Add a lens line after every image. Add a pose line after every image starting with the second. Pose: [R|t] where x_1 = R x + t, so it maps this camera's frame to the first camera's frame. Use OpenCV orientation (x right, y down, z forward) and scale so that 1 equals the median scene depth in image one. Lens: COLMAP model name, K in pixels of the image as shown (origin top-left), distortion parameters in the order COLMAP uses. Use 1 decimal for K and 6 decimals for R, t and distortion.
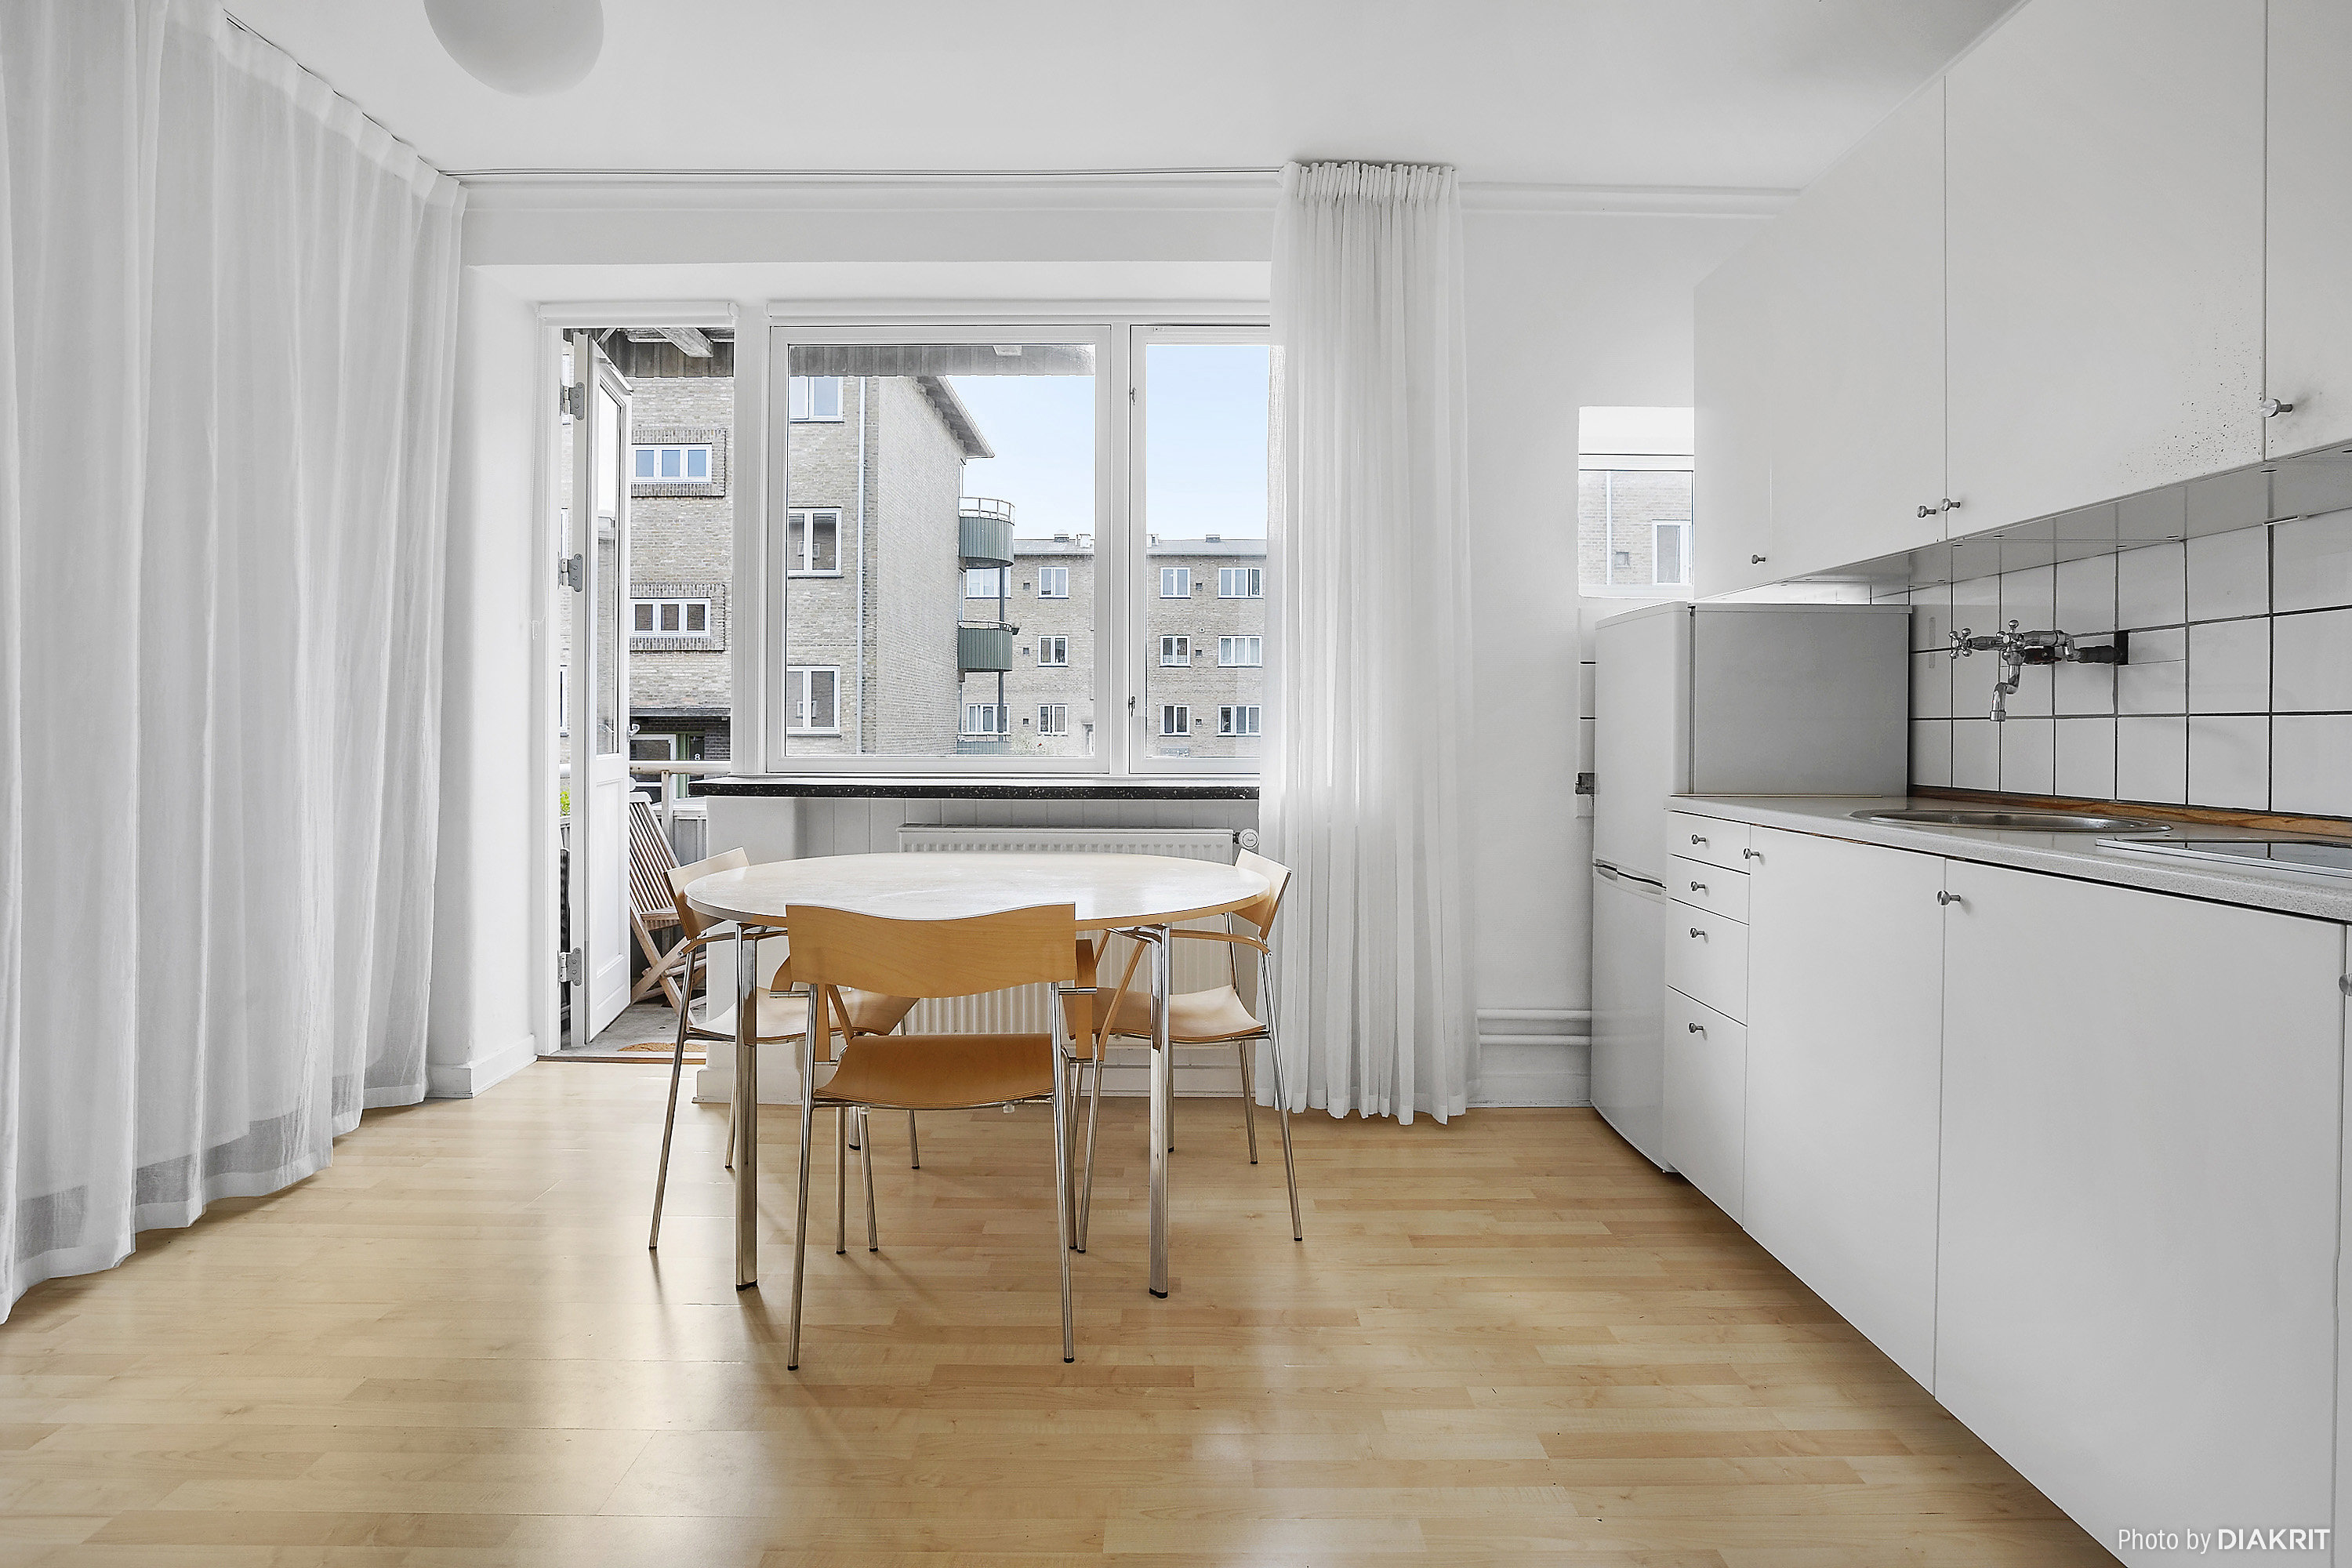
lens RADIAL K [[1191.8, 0, 1172.7], [0, 1191.8, 724.8], [0, 0, 1]] dist [-0.047570, 0.029214]
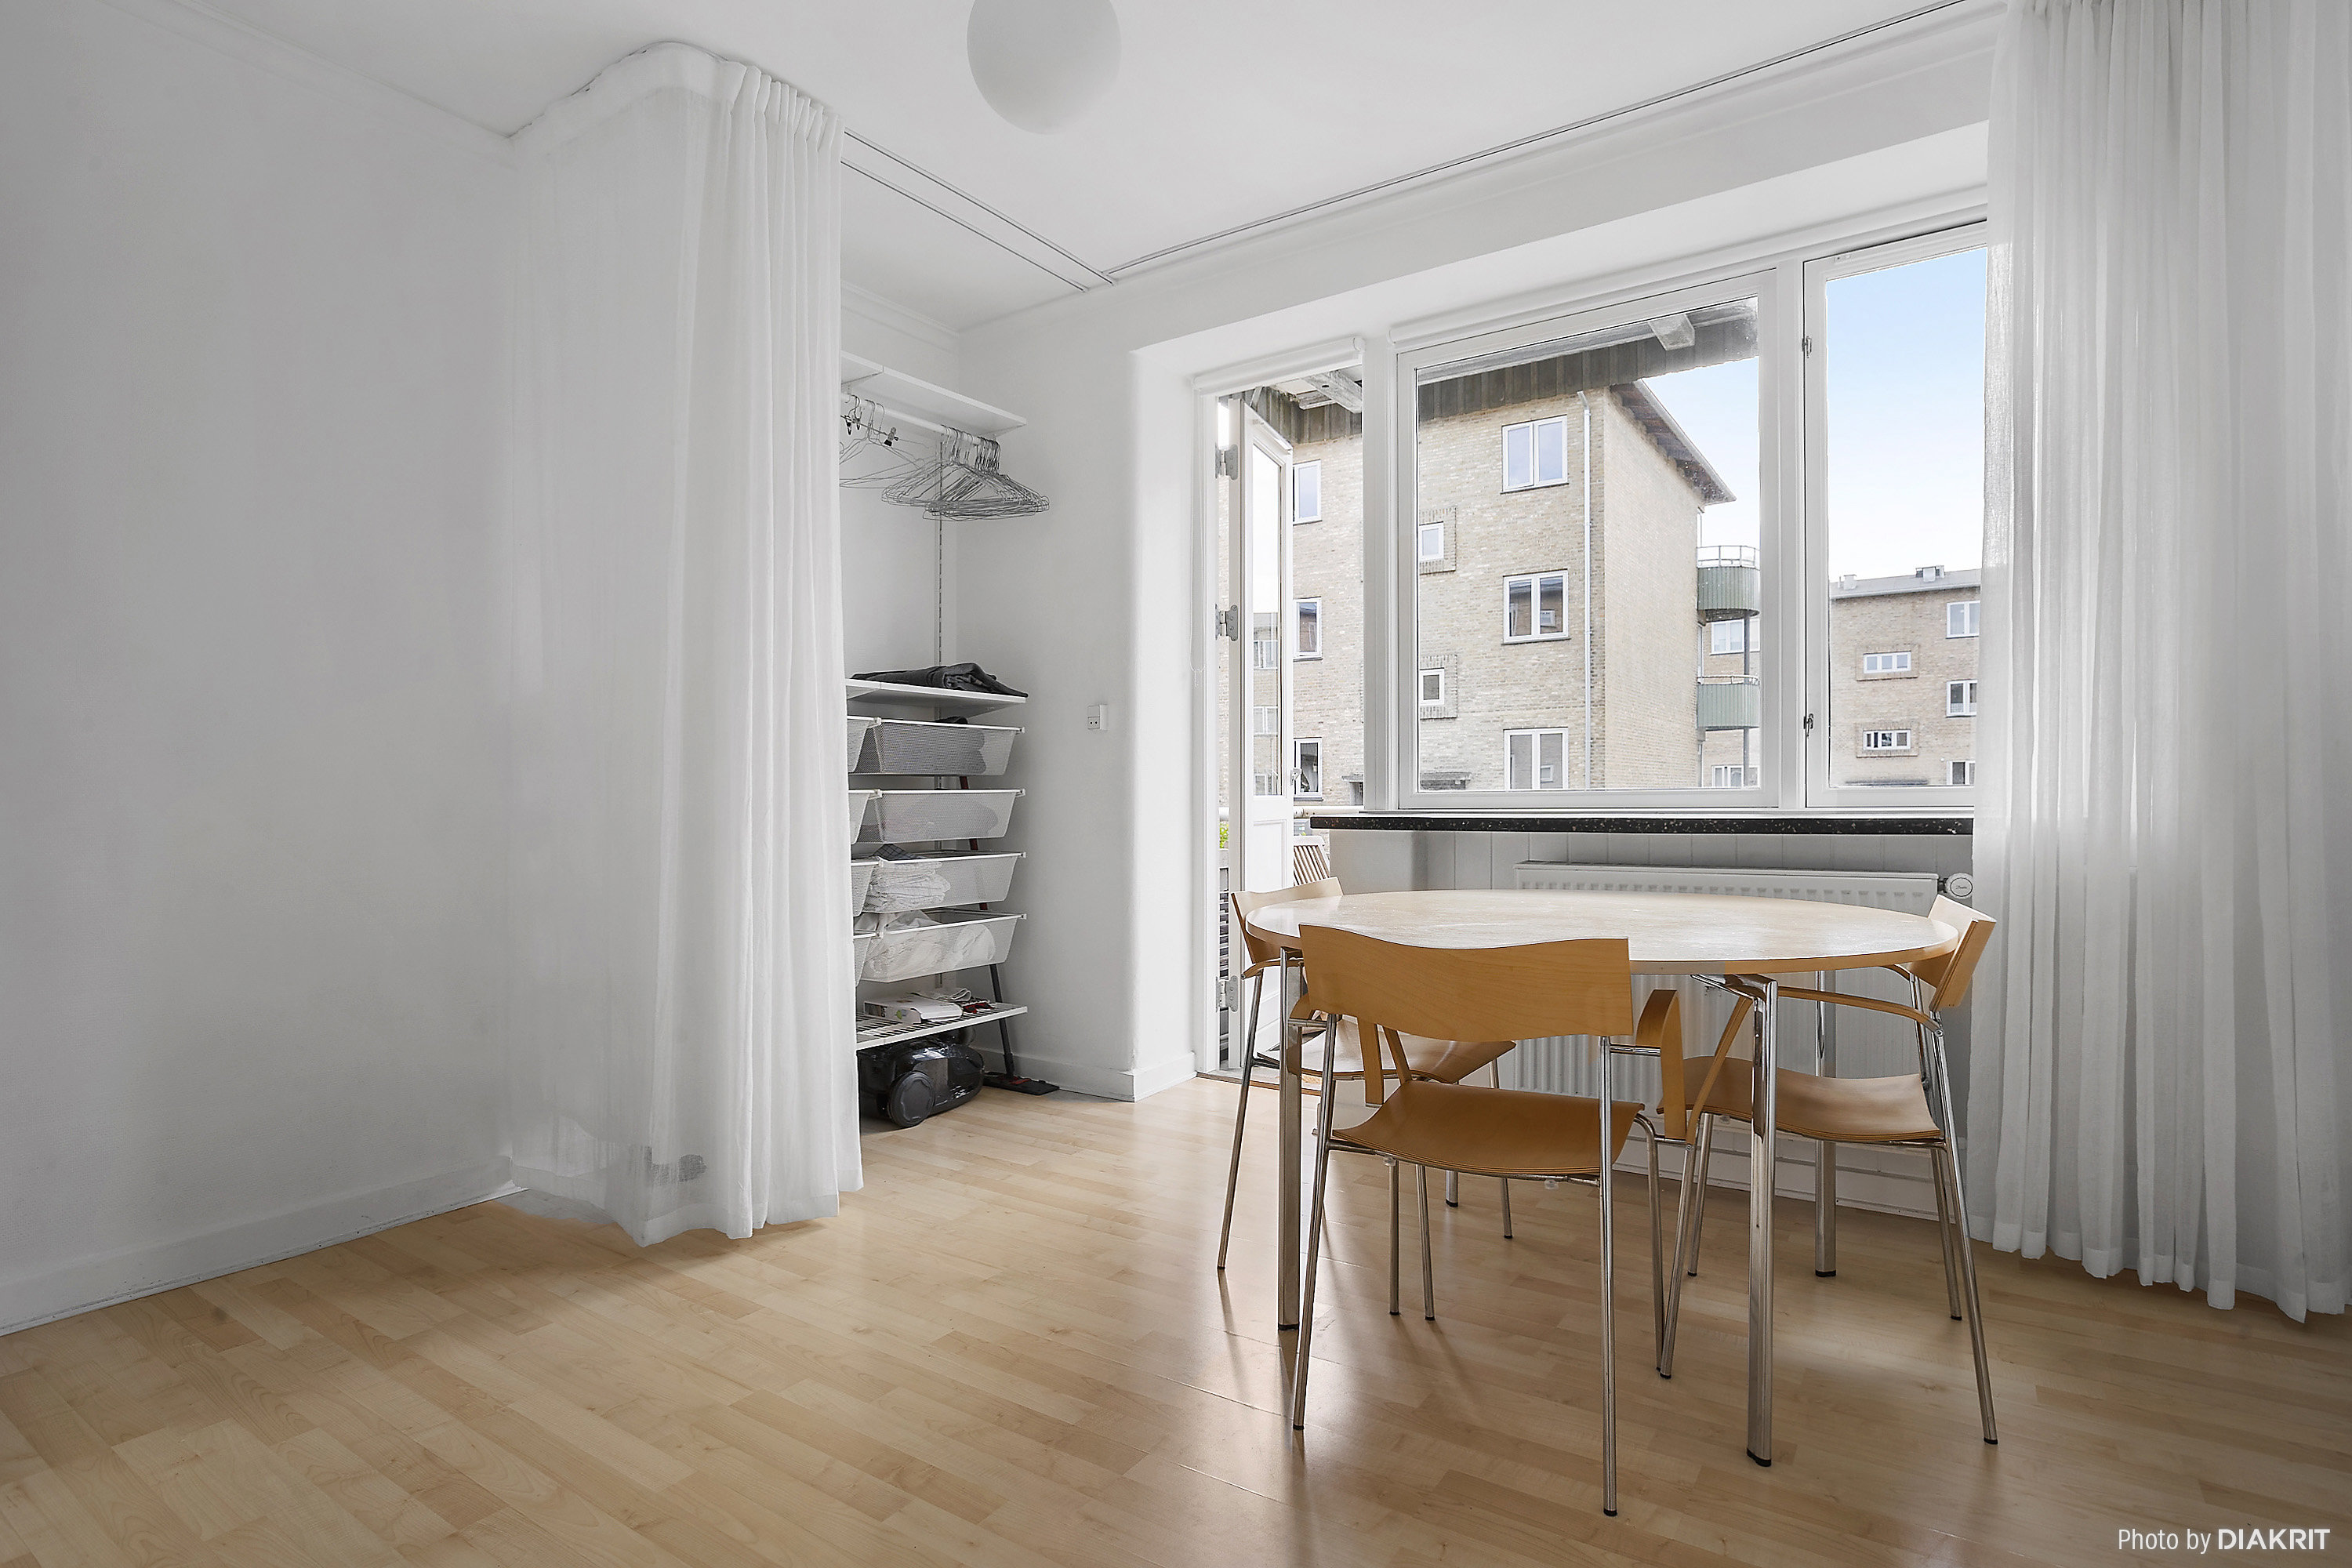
lens RADIAL K [[1170.3, 0, 1224.5], [0, 1170.3, 793.6], [0, 0, 1]] dist [-0.051035, 0.027653]
pose [[0.837663, -0.013589, -0.546018, 0.072507], [0.014105, 0.999895, -0.003247, 0.032459], [0.546005, -0.004982, 0.837767, 0.125895]]
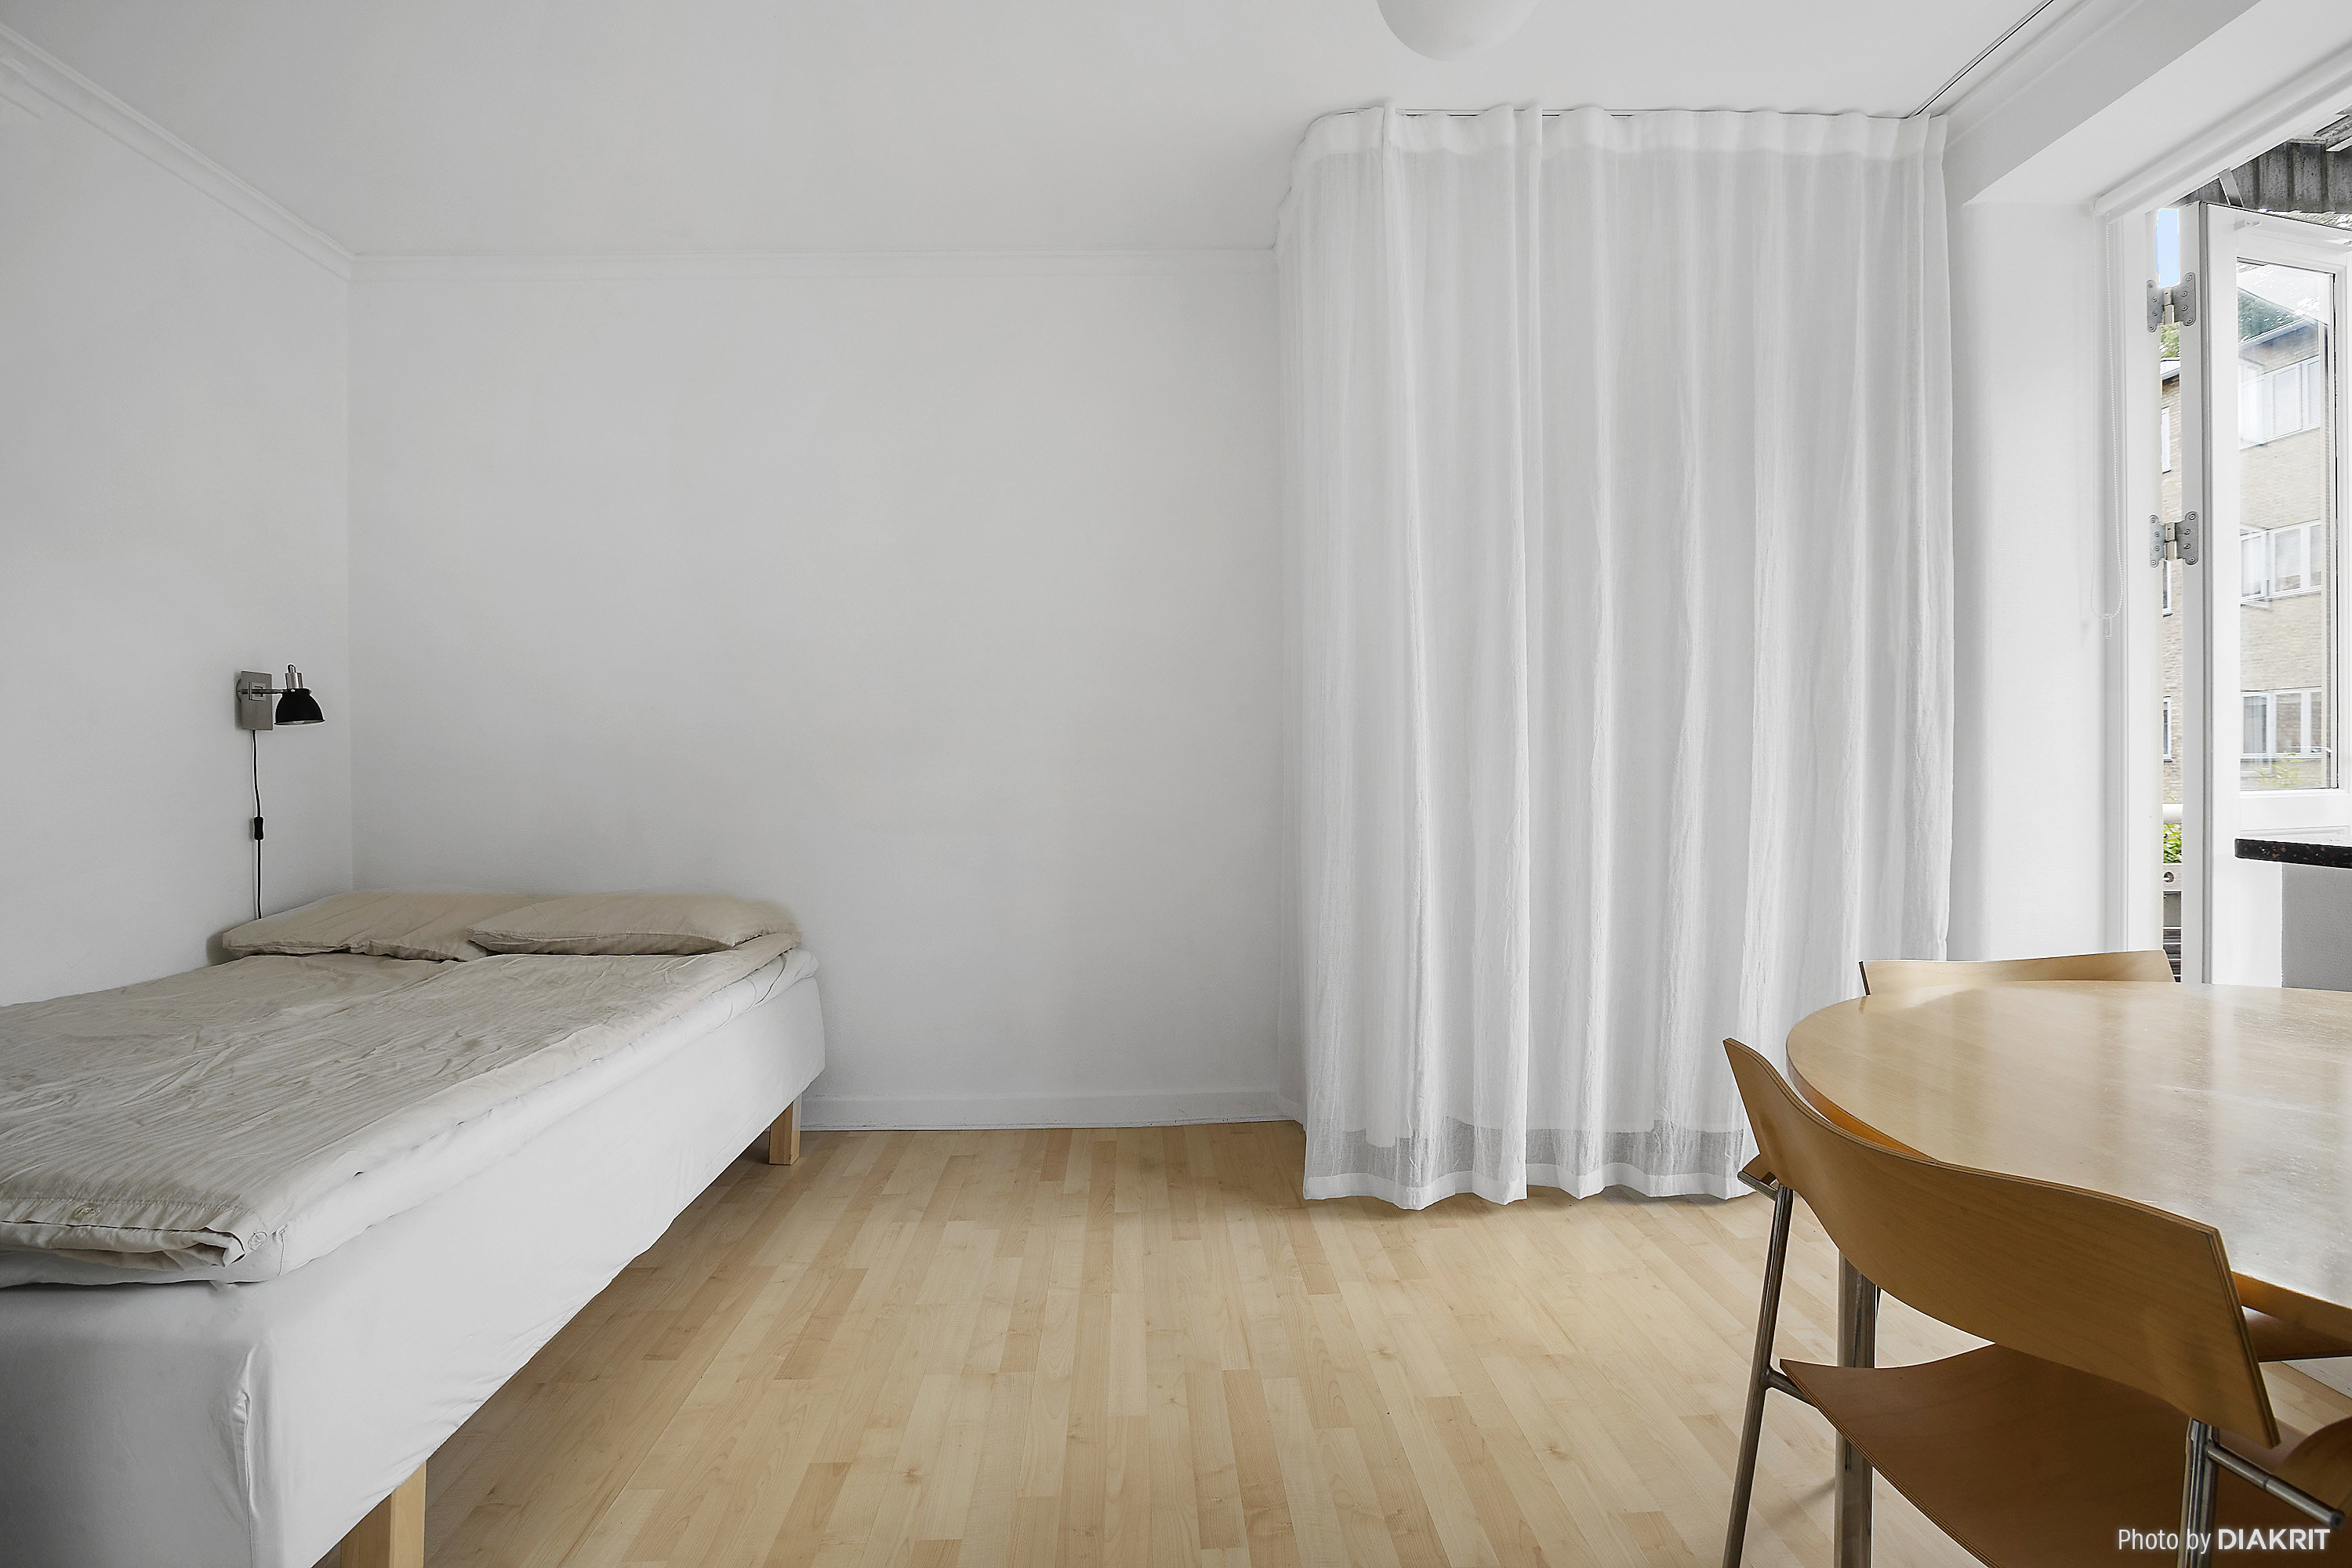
lens RADIAL K [[1079.7, 0, 1176.0], [0, 1079.7, 784.0], [0, 0, 1]] dist [-0.022565, 0.000236]
pose [[0.041974, 0.002307, -0.999116, 0.131355], [0.016715, 0.999856, 0.003011, 0.009620], [0.998979, -0.016827, 0.041930, 0.404751]]
